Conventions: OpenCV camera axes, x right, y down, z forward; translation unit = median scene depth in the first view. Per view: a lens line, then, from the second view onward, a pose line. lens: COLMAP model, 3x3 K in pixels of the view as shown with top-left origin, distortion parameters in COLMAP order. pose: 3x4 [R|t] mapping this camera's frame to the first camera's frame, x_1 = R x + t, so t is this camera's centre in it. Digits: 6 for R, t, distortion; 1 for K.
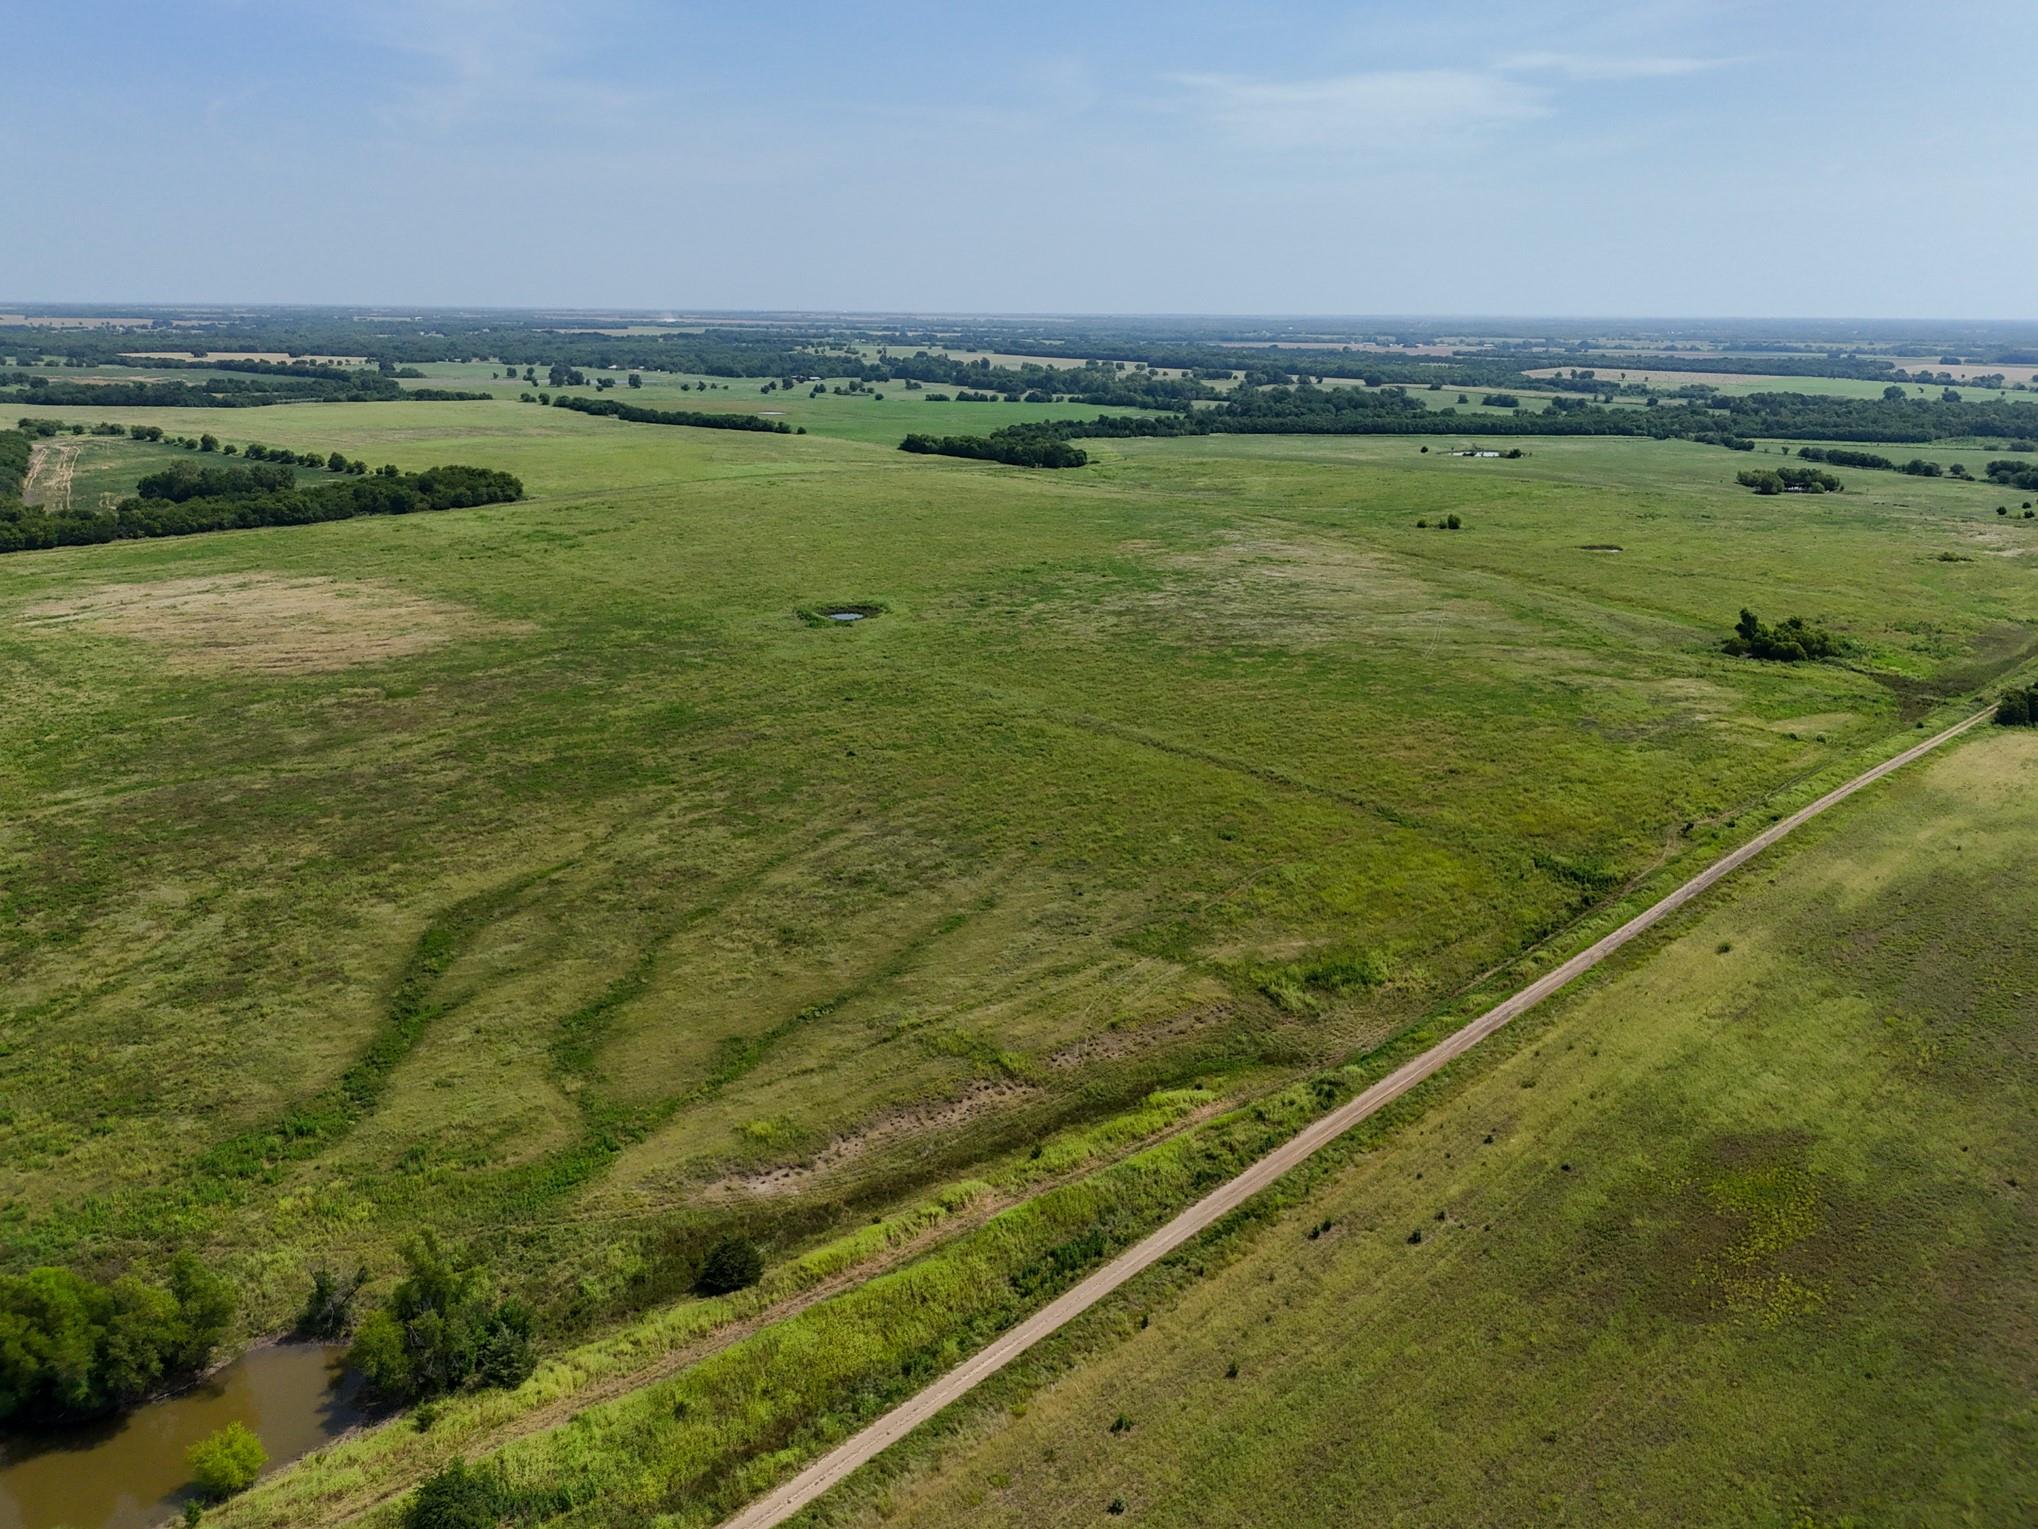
lens RADIAL K [[1499.5, 0, 1019.7], [0, 1499.5, 760.1], [0, 0, 1]] dist [0.063766, -0.065610]
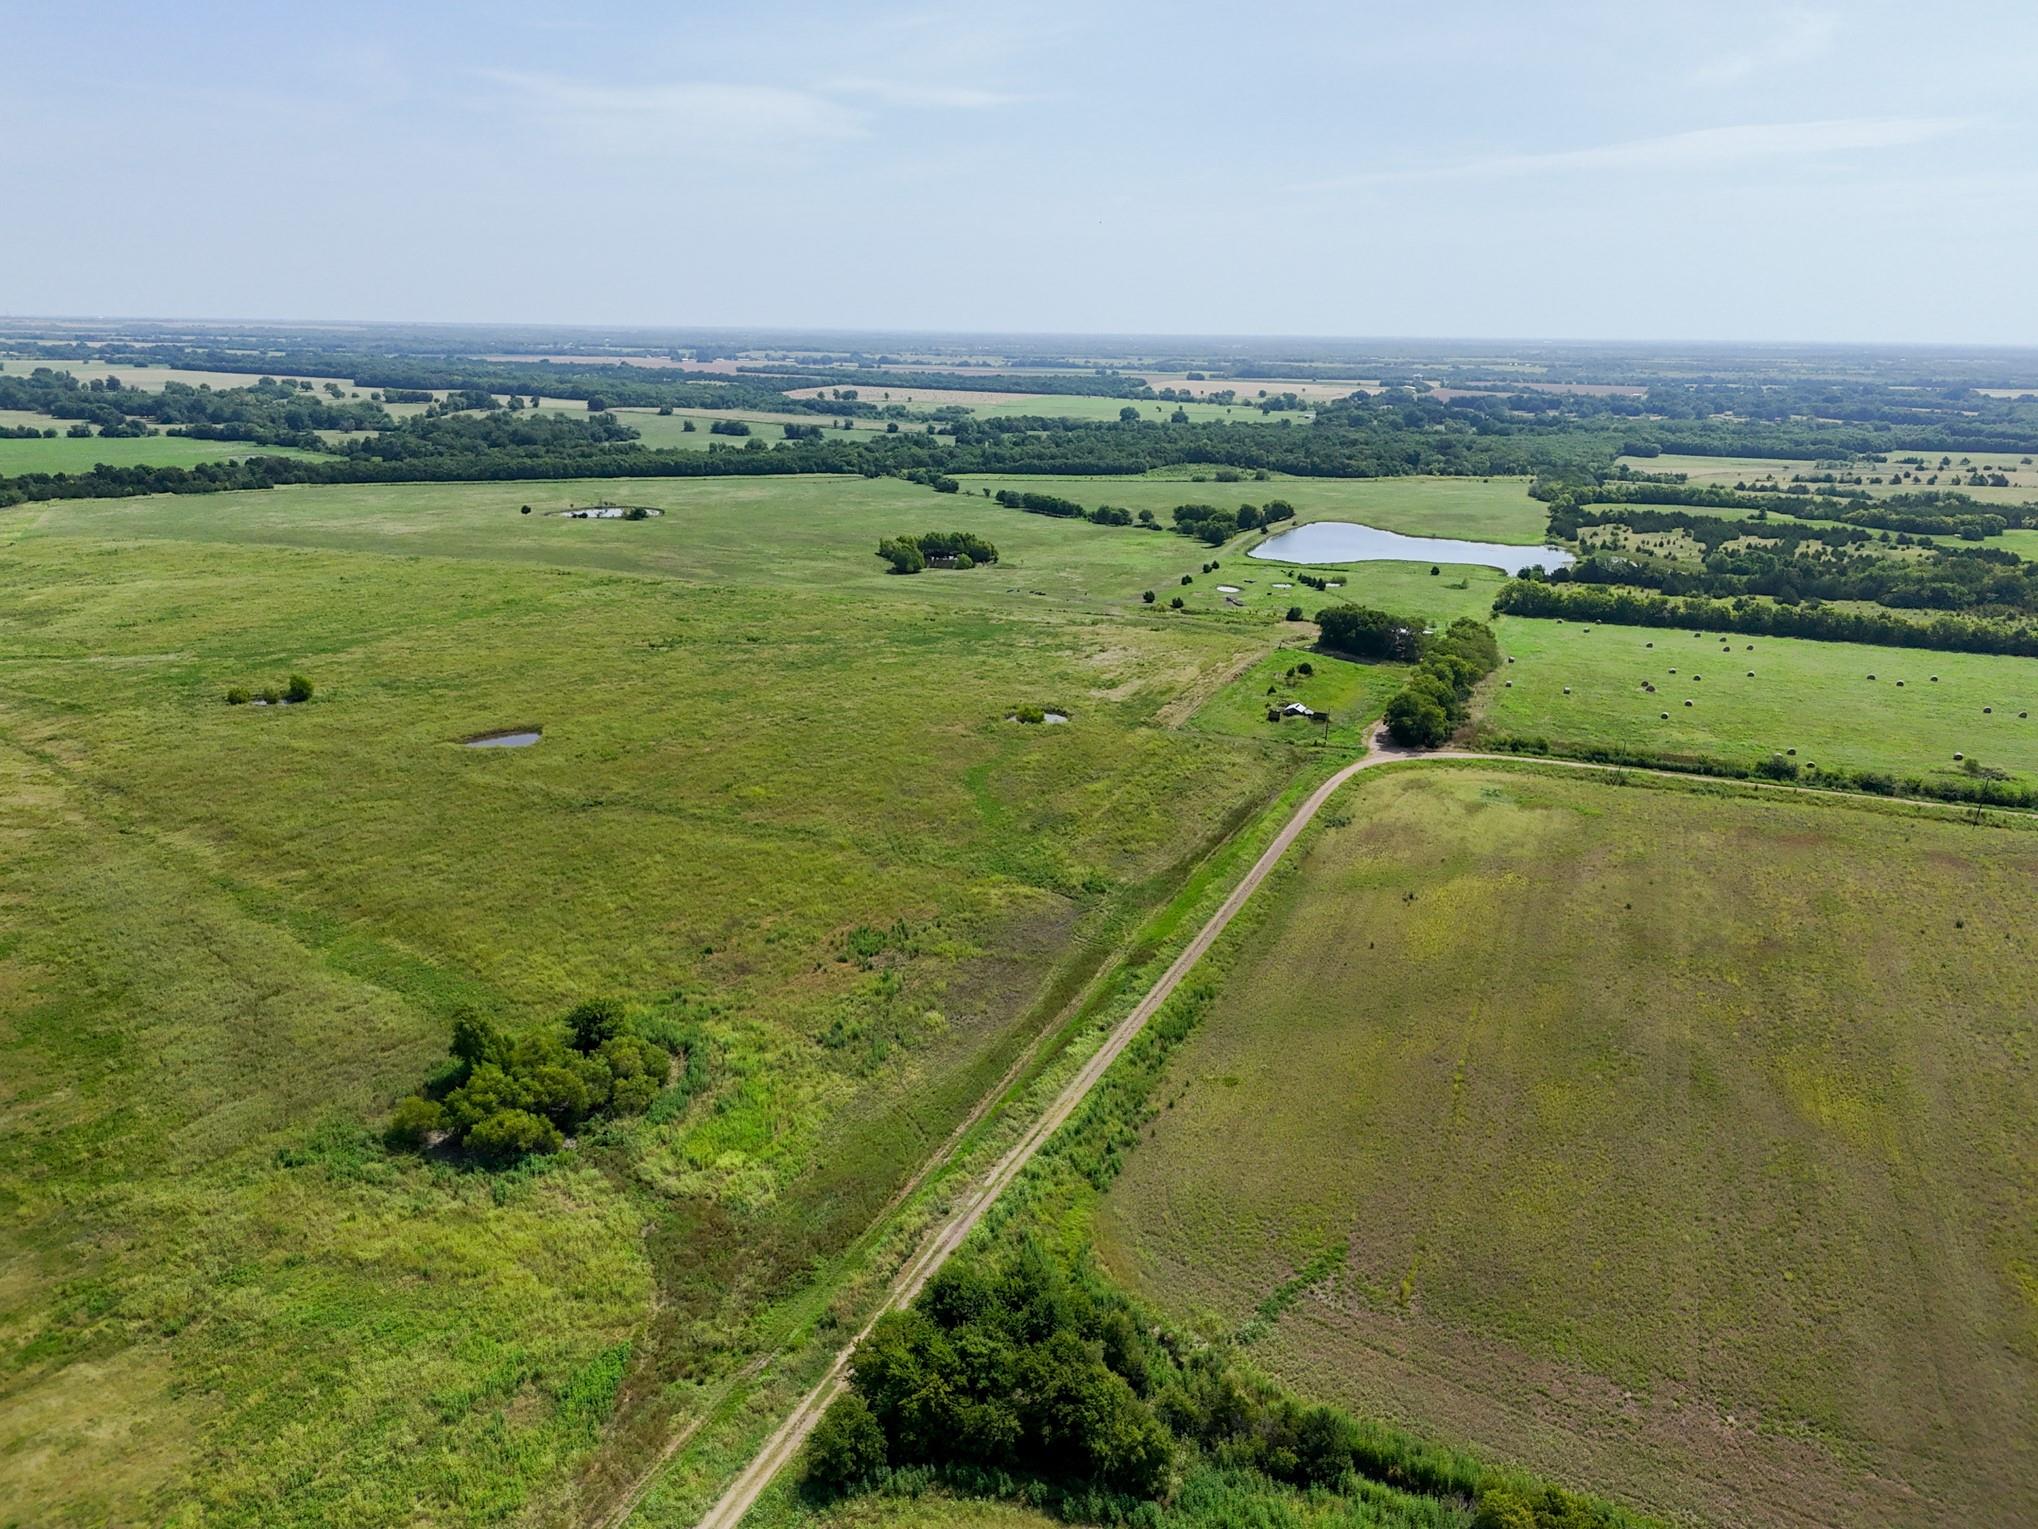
lens RADIAL K [[1499.5, 0, 1015.9], [0, 1499.5, 770.5], [0, 0, 1]] dist [0.063766, -0.065610]
pose [[0.920818, -0.106804, 0.375083, 0.223272], [0.106928, 0.994054, 0.020550, -0.076389], [-0.375048, 0.021184, 0.926763, 0.251963]]
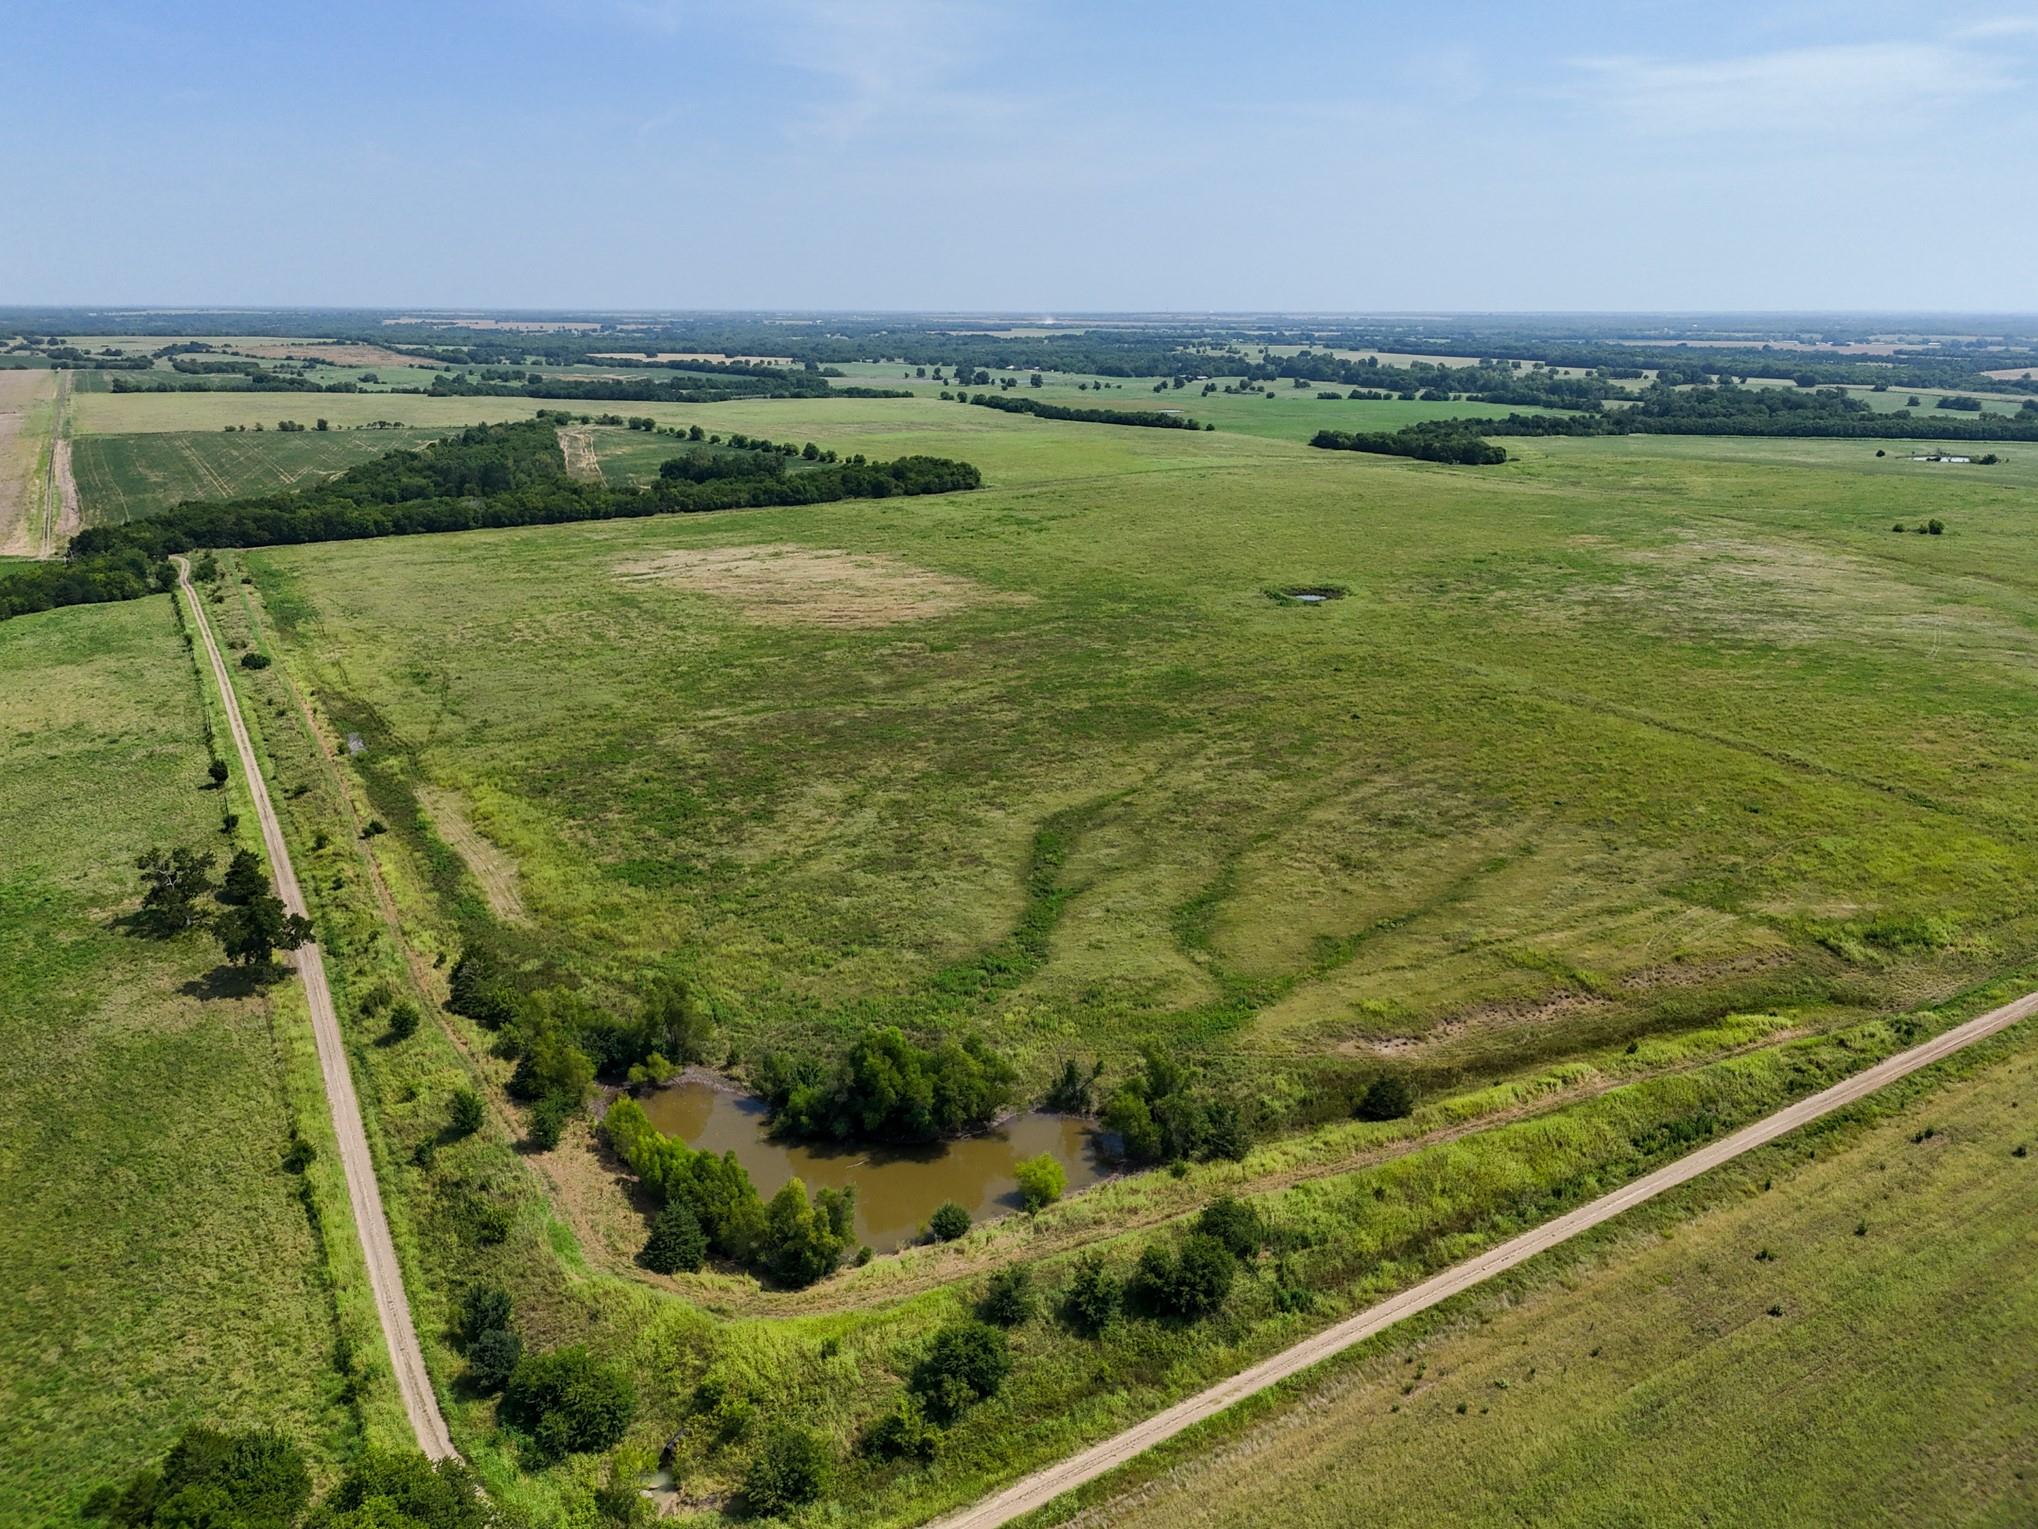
lens RADIAL K [[1499.5, 0, 1018.2], [0, 1499.5, 758.1], [0, 0, 1]] dist [0.063766, -0.065610]
pose [[0.973643, 0.061098, -0.219741, -0.038599], [-0.061424, 0.998097, 0.005355, 0.012296], [0.219650, 0.008284, 0.975544, -0.041468]]
